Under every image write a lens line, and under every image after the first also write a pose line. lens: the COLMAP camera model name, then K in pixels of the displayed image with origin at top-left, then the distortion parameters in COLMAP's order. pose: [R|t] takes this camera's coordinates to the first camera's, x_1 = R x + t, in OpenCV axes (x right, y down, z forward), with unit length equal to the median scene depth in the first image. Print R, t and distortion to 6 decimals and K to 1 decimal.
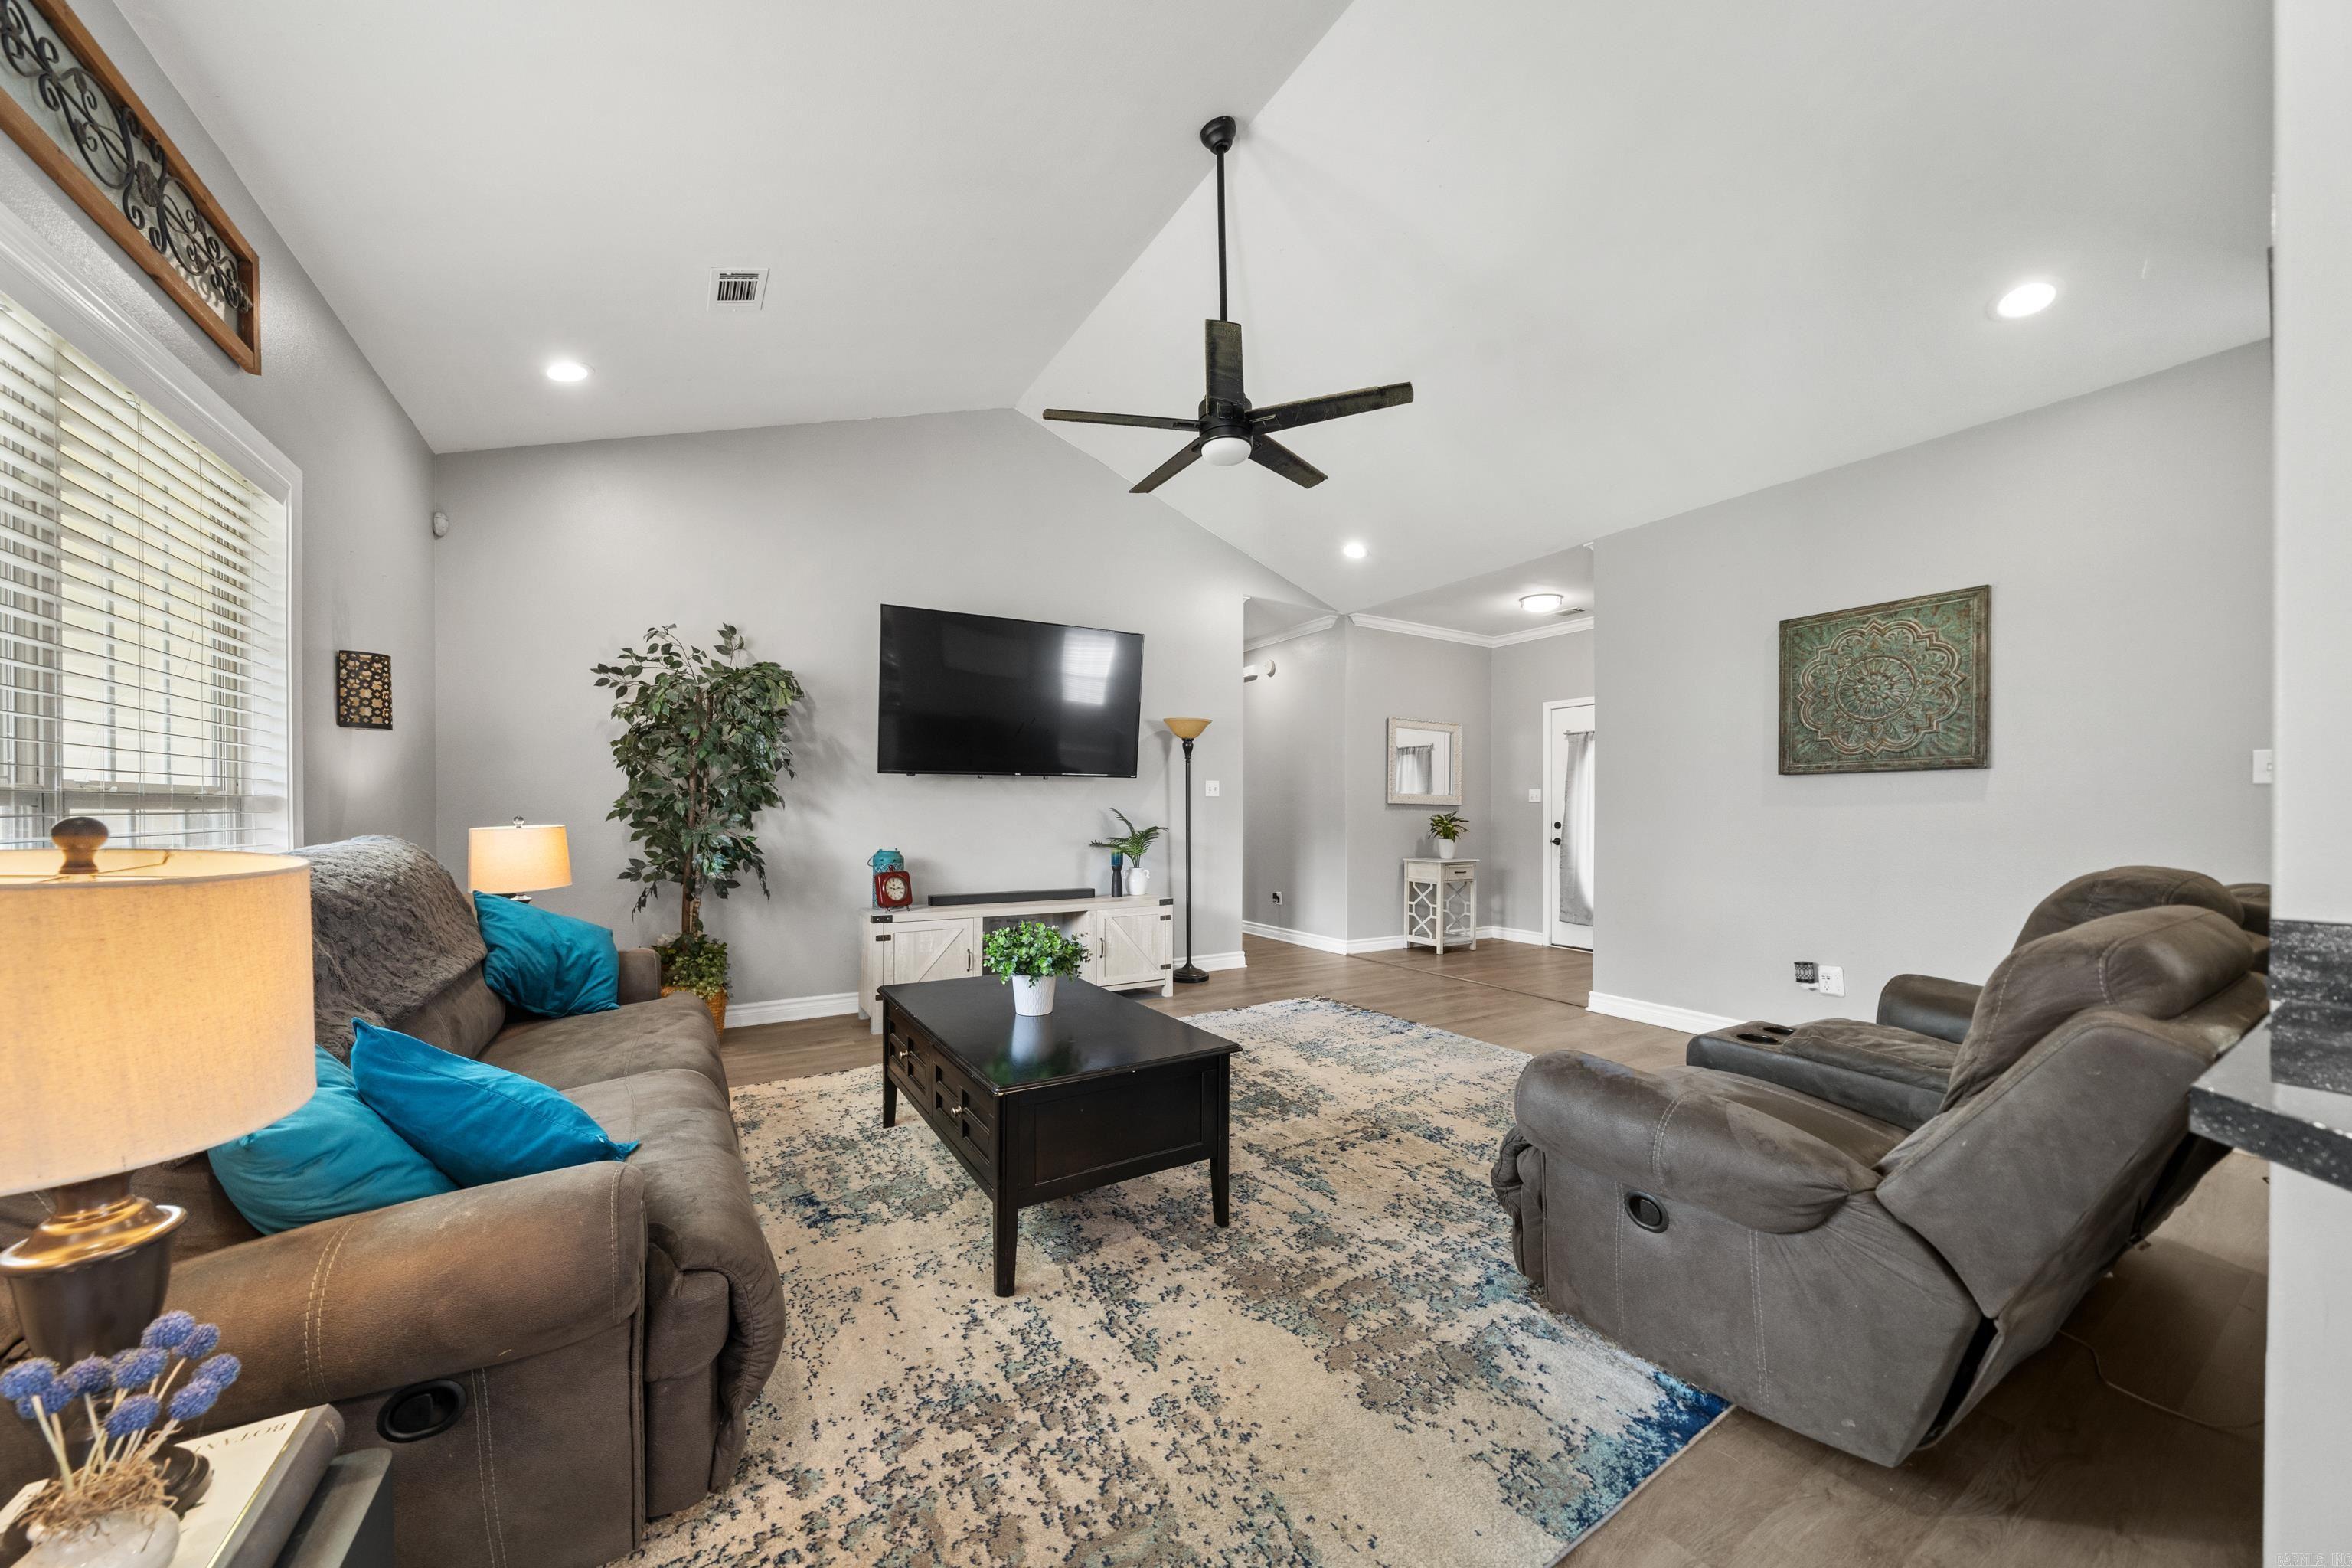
lens RADIAL K [[809.8, 0, 1173.8], [0, 809.8, 811.2], [0, 0, 1]] dist [-0.000793, 0.000502]
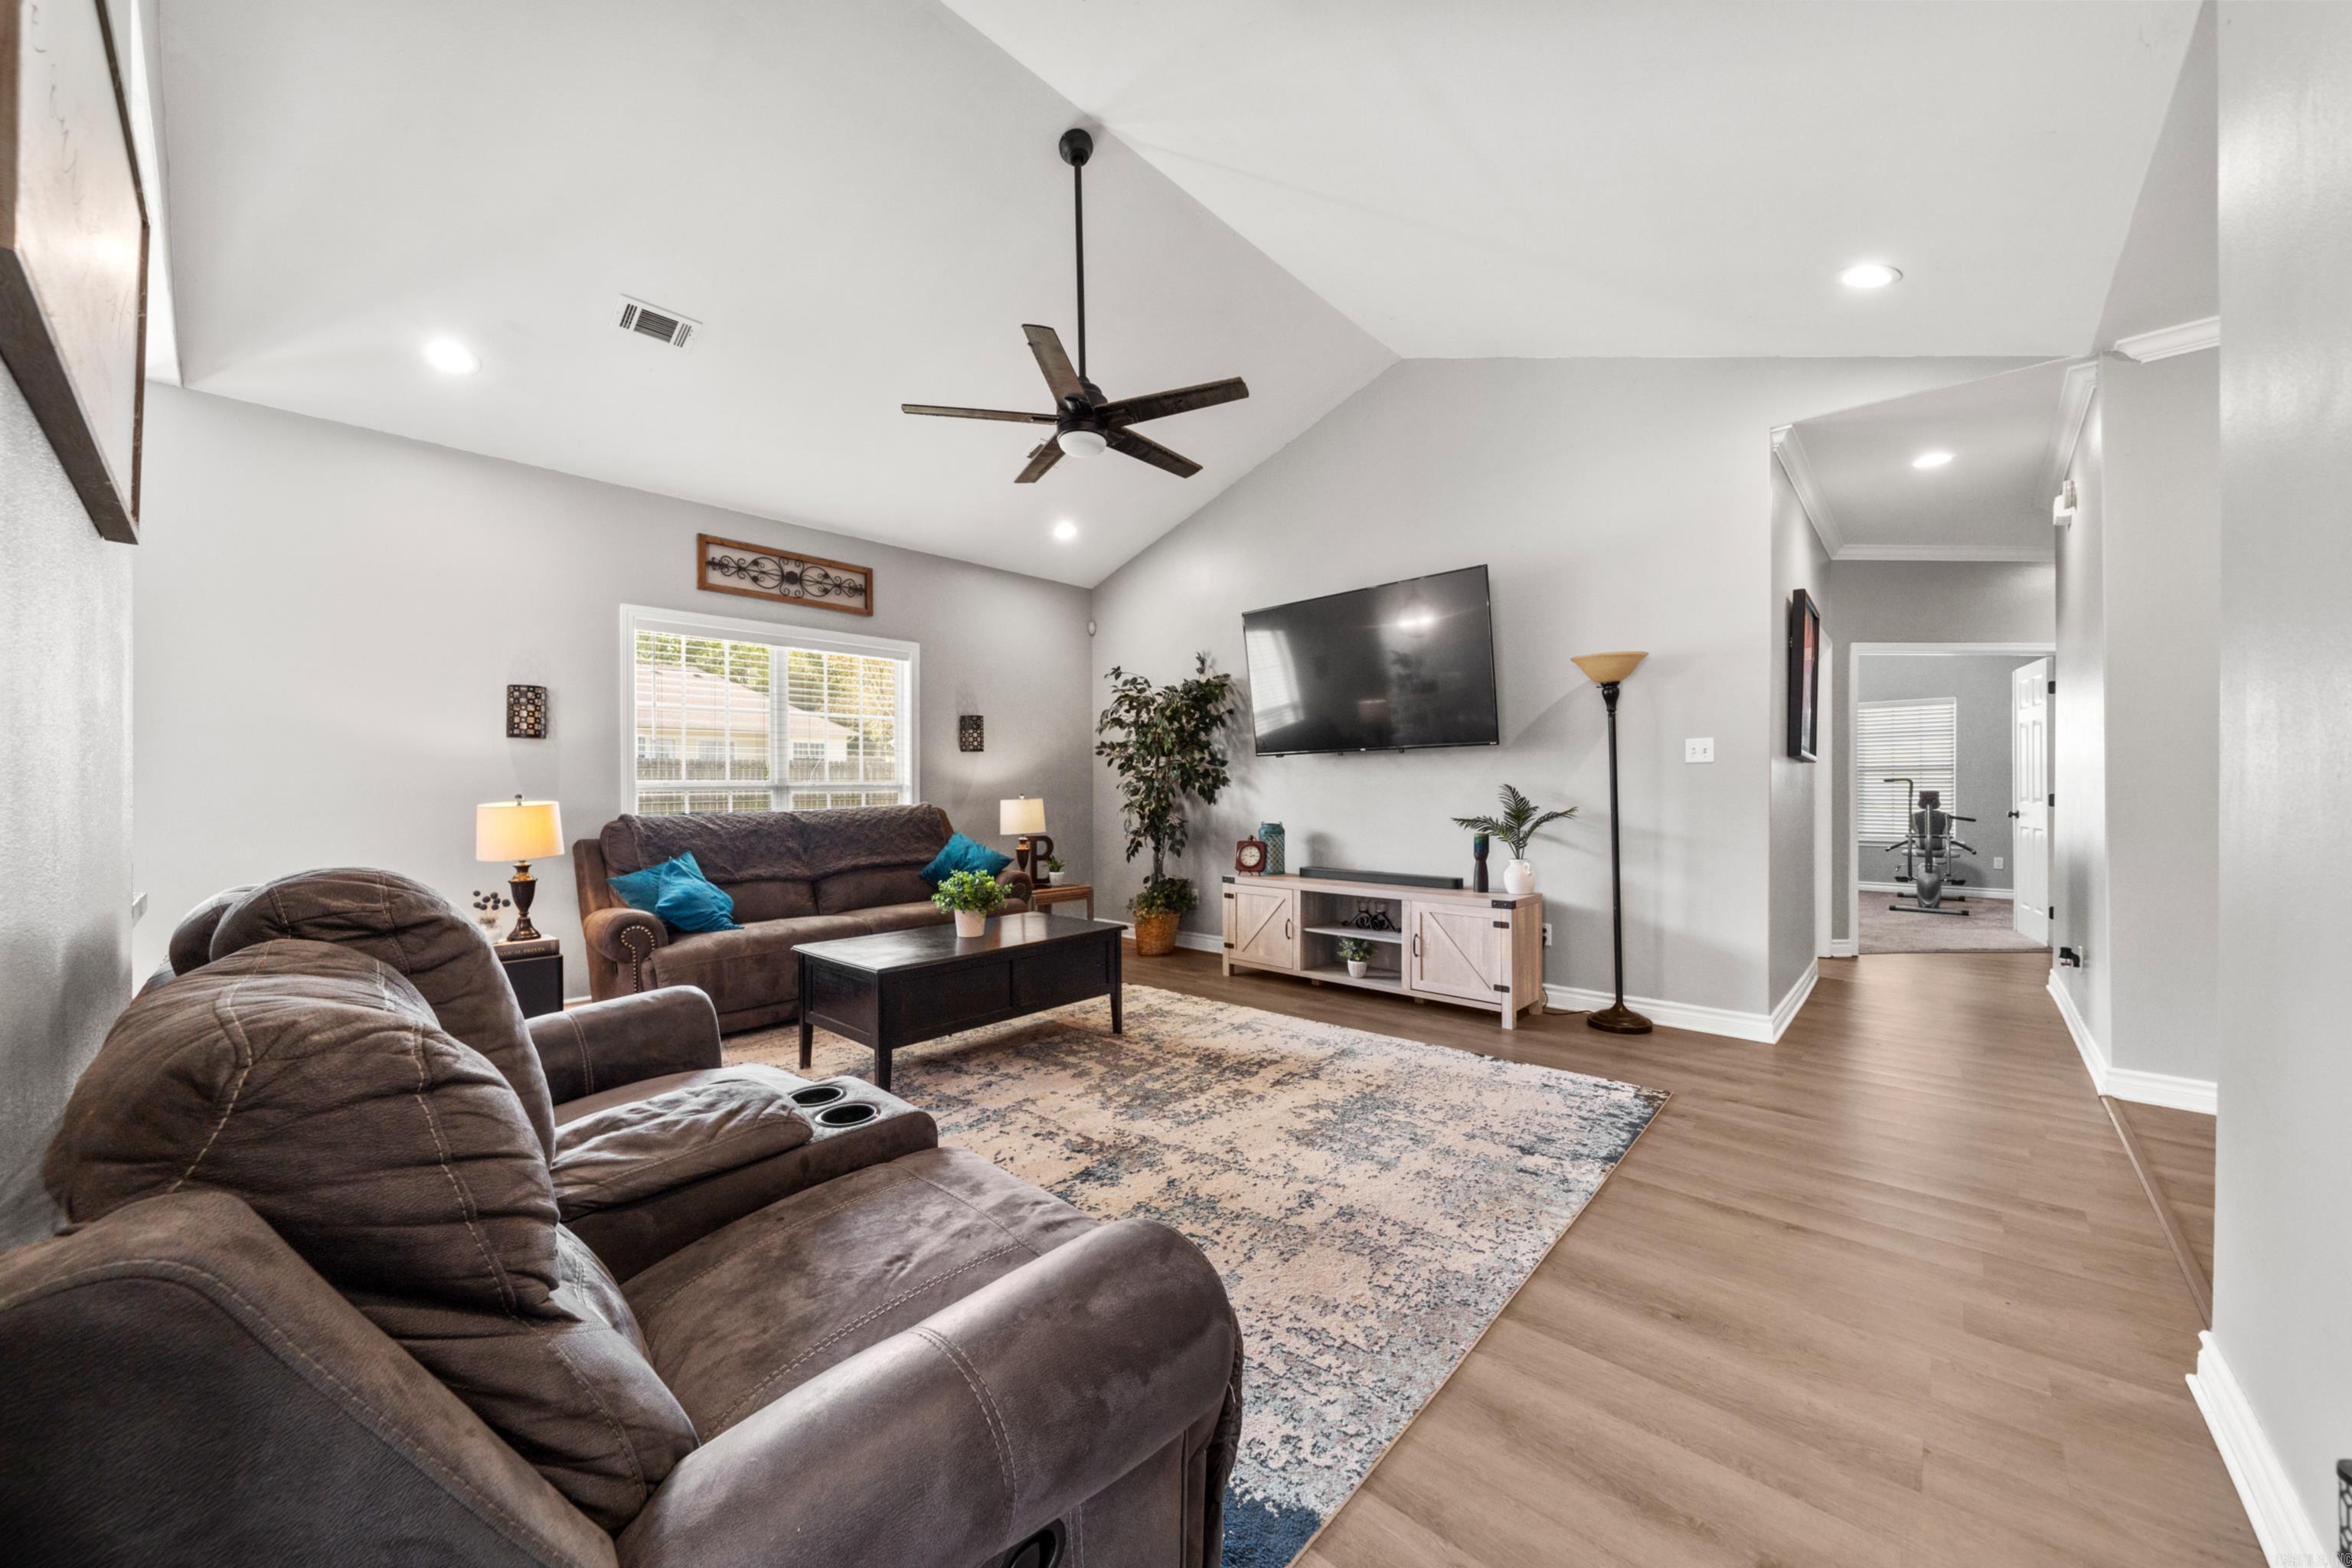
lens RADIAL K [[856.2, 0, 1192.2], [0, 856.2, 788.3], [0, 0, 1]] dist [-0.001214, -0.000257]
pose [[0.288787, -0.006501, -0.957371, 0.956327], [0.006135, 0.999969, -0.004940, 0.005634], [0.957374, -0.004447, 0.288818, 0.676827]]
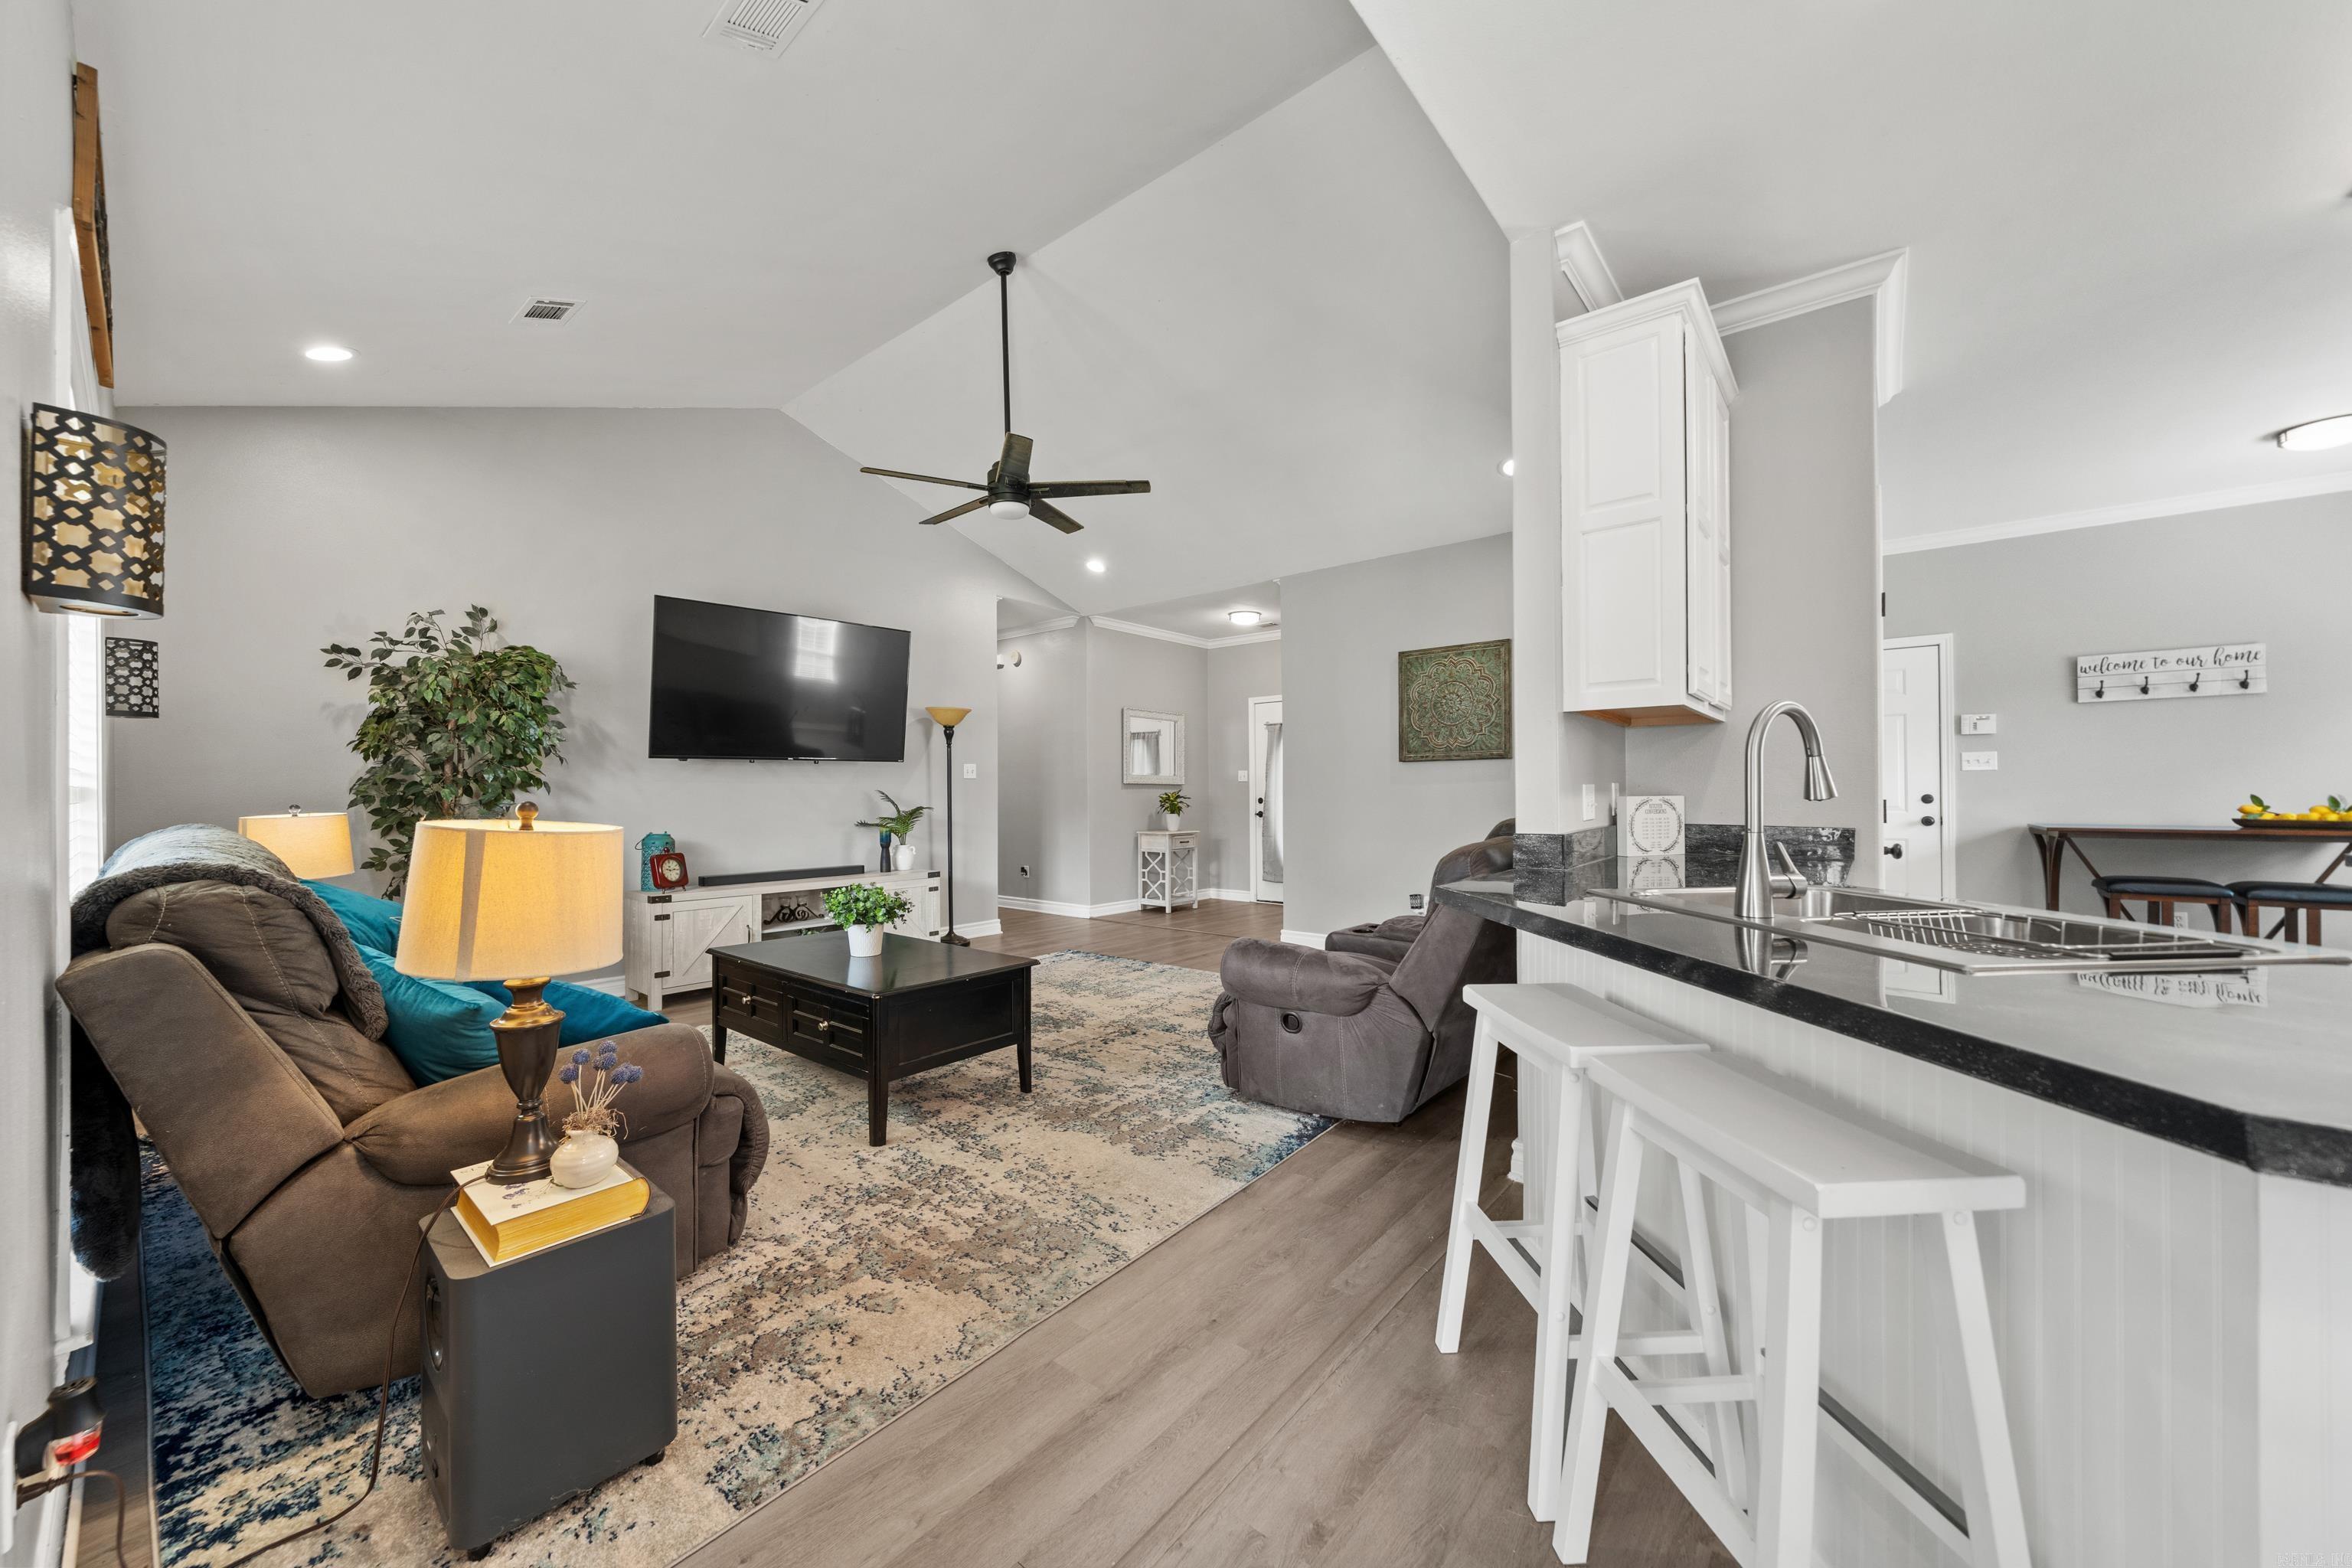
lens RADIAL K [[856.2, 0, 1174.6], [0, 856.2, 782.5], [0, 0, 1]] dist [-0.001214, -0.000257]
pose [[0.945568, -0.006809, 0.325352, -0.108313], [0.009814, 0.999923, -0.007597, -0.001745], [-0.325276, 0.010376, 0.945562, -0.291836]]
